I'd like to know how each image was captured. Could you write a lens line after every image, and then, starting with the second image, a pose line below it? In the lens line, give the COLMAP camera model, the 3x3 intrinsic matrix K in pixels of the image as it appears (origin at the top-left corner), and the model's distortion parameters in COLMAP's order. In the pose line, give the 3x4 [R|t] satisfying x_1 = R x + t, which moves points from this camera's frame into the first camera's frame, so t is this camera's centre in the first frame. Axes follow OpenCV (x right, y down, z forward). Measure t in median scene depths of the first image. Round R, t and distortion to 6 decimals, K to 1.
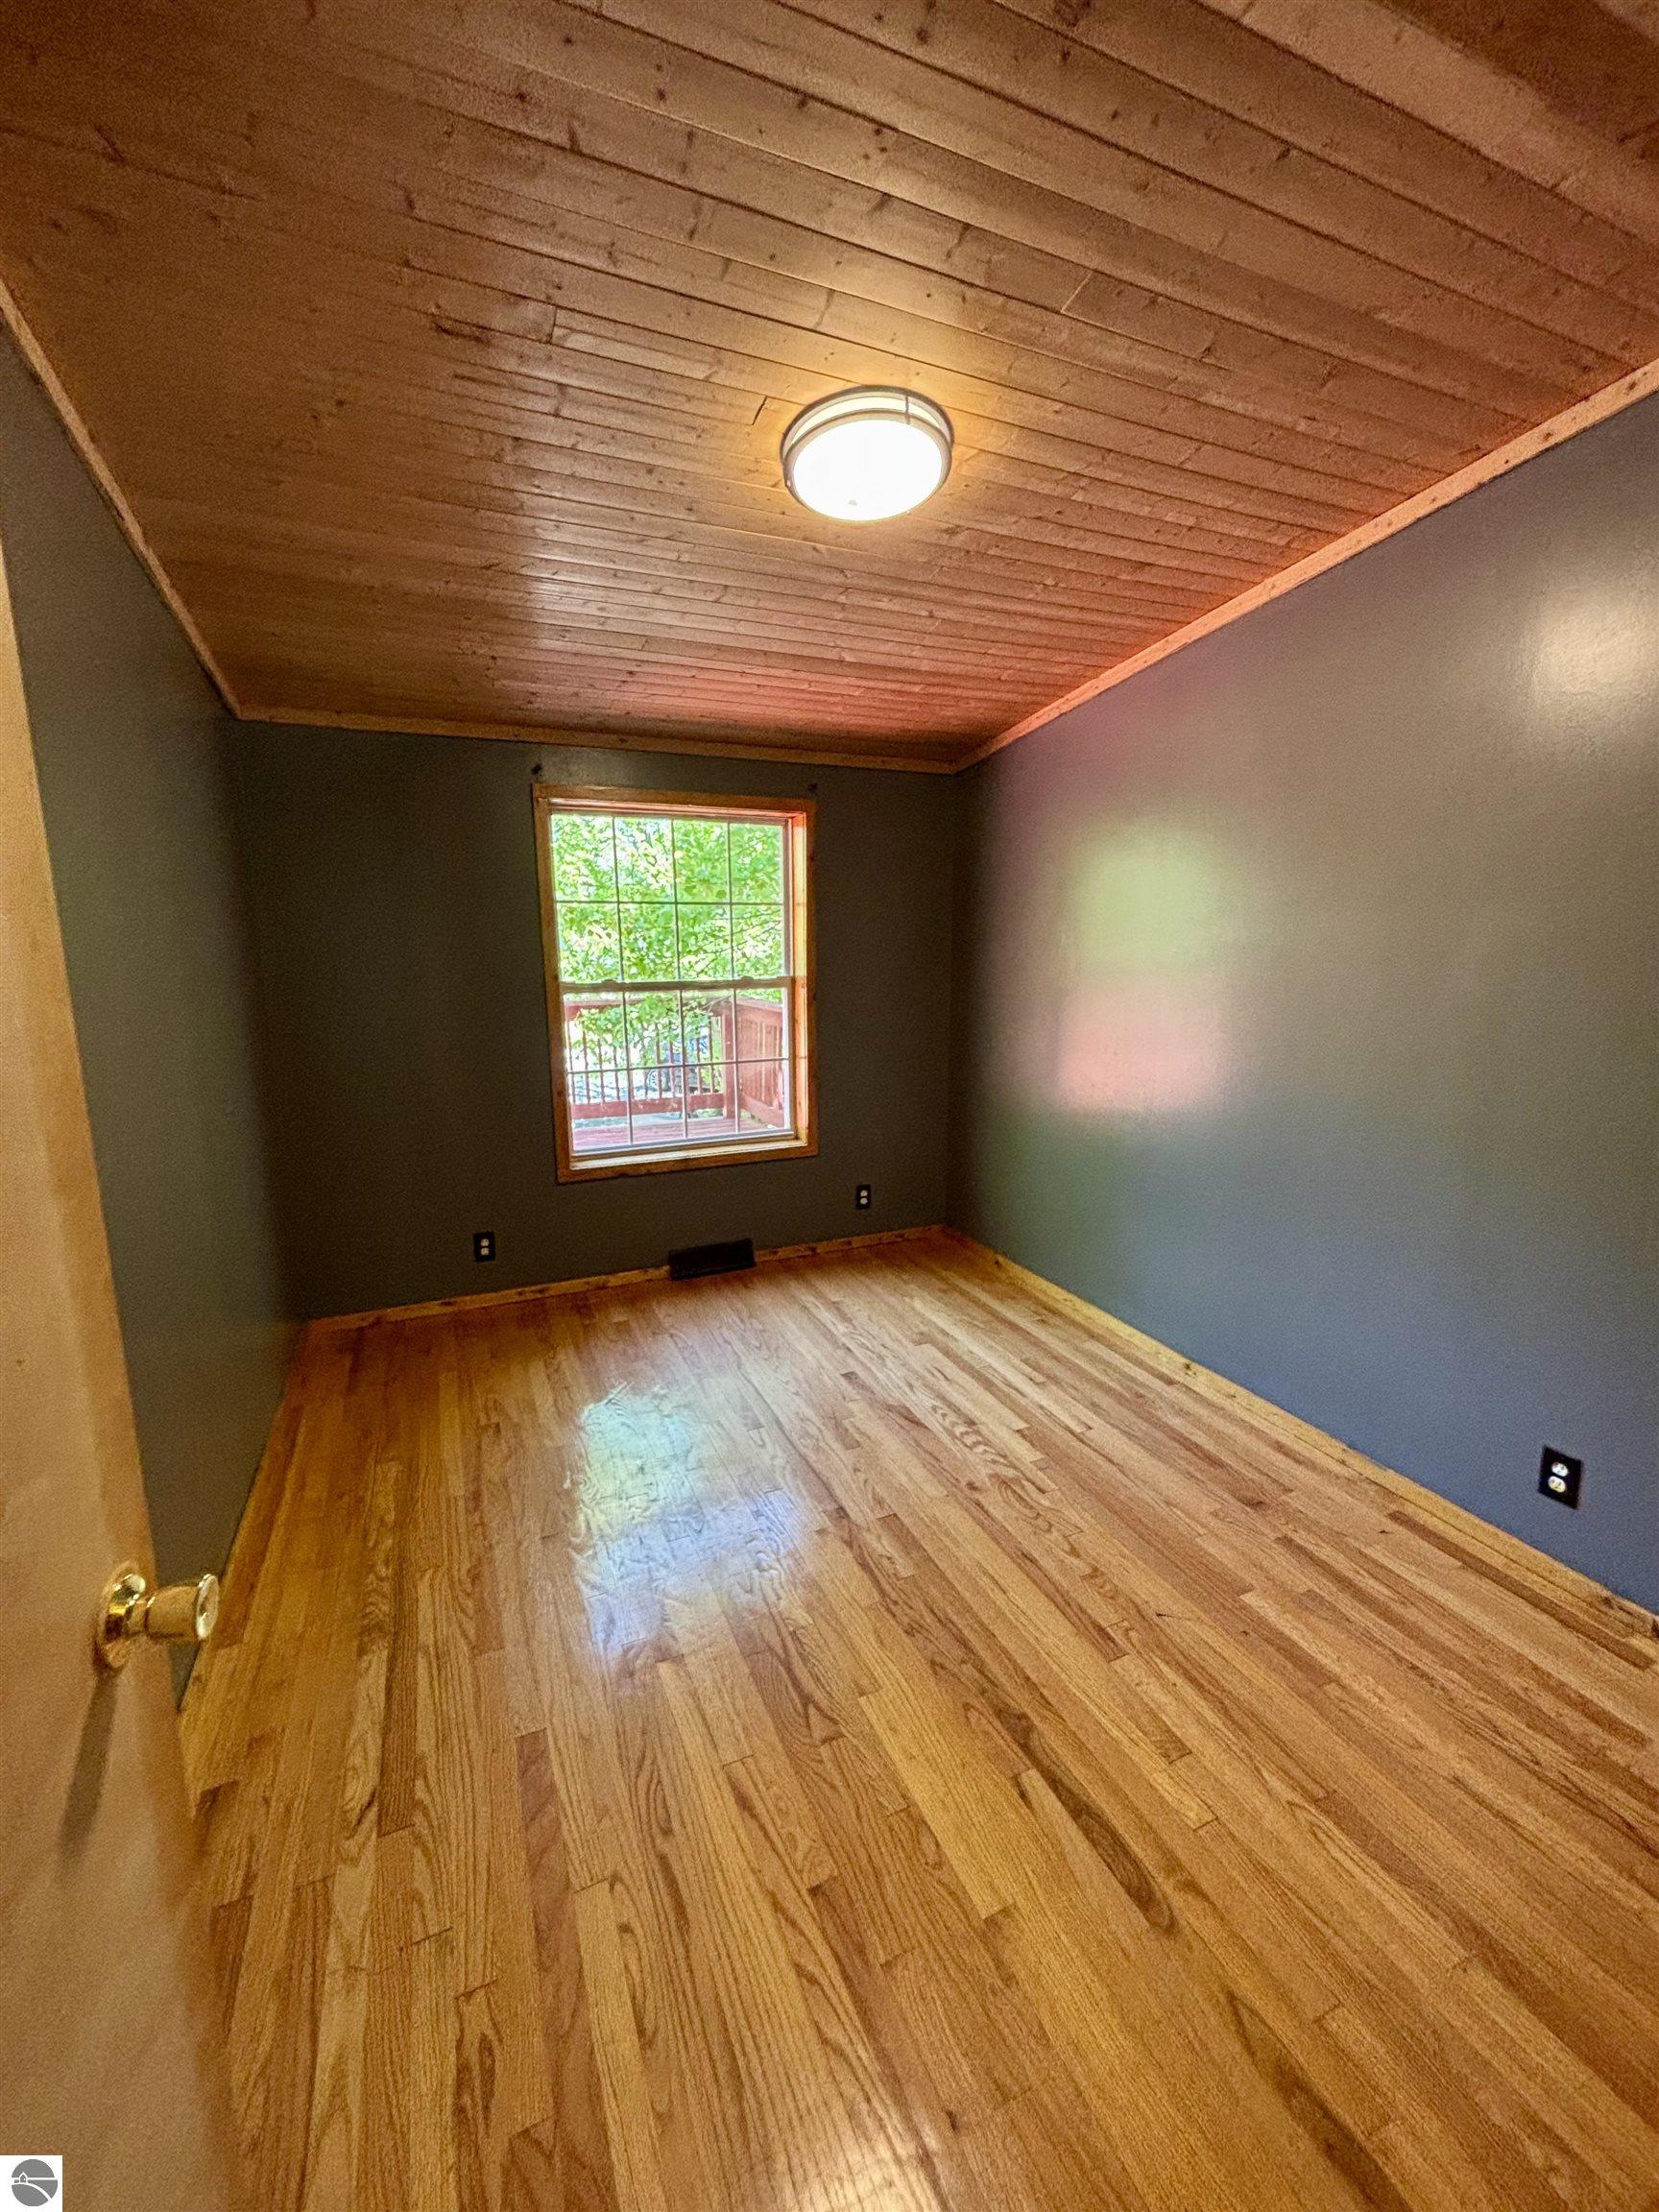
lens RADIAL K [[895.3, 0, 829.9], [0, 895.3, 1103.8], [0, 0, 1]] dist [-0.000958, 0.000557]
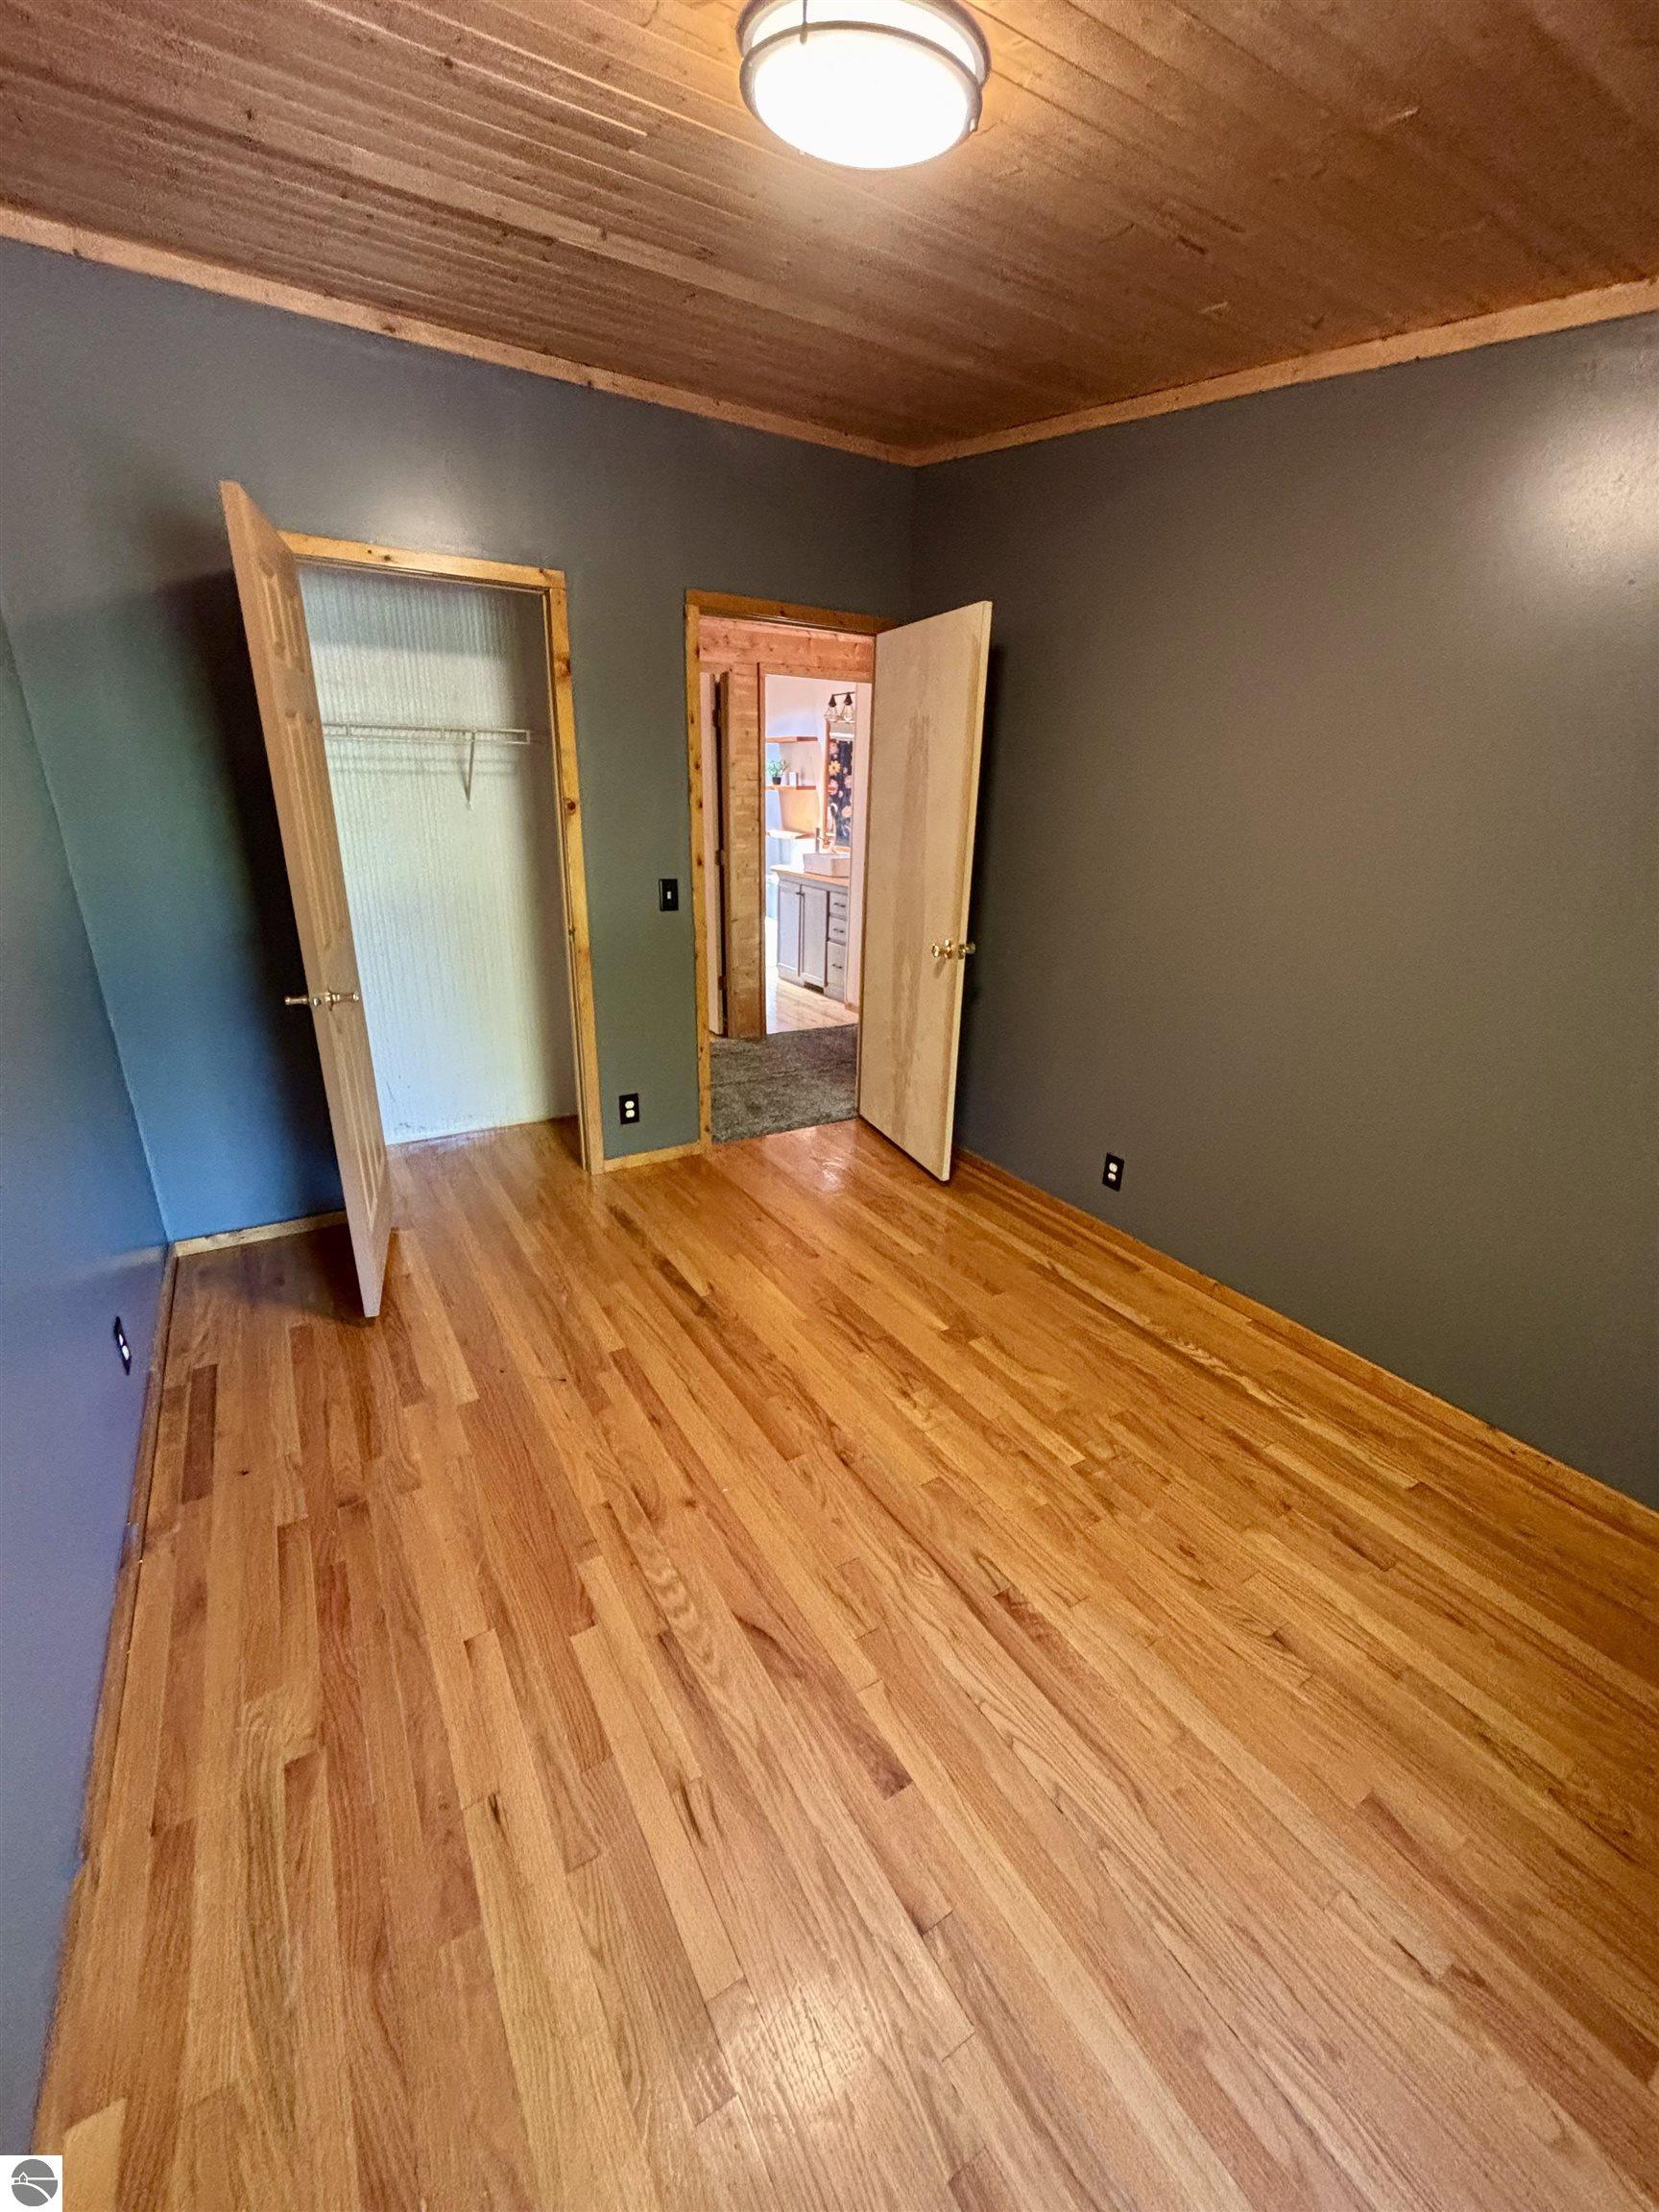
lens RADIAL K [[895.3, 0, 831.4], [0, 895.3, 1108.7], [0, 0, 1]] dist [-0.000958, 0.000557]
pose [[-0.990116, 0.025570, -0.137900, 0.153464], [-0.048385, 0.860599, 0.506979, -0.331656], [0.131640, 0.508640, -0.850856, 1.709453]]
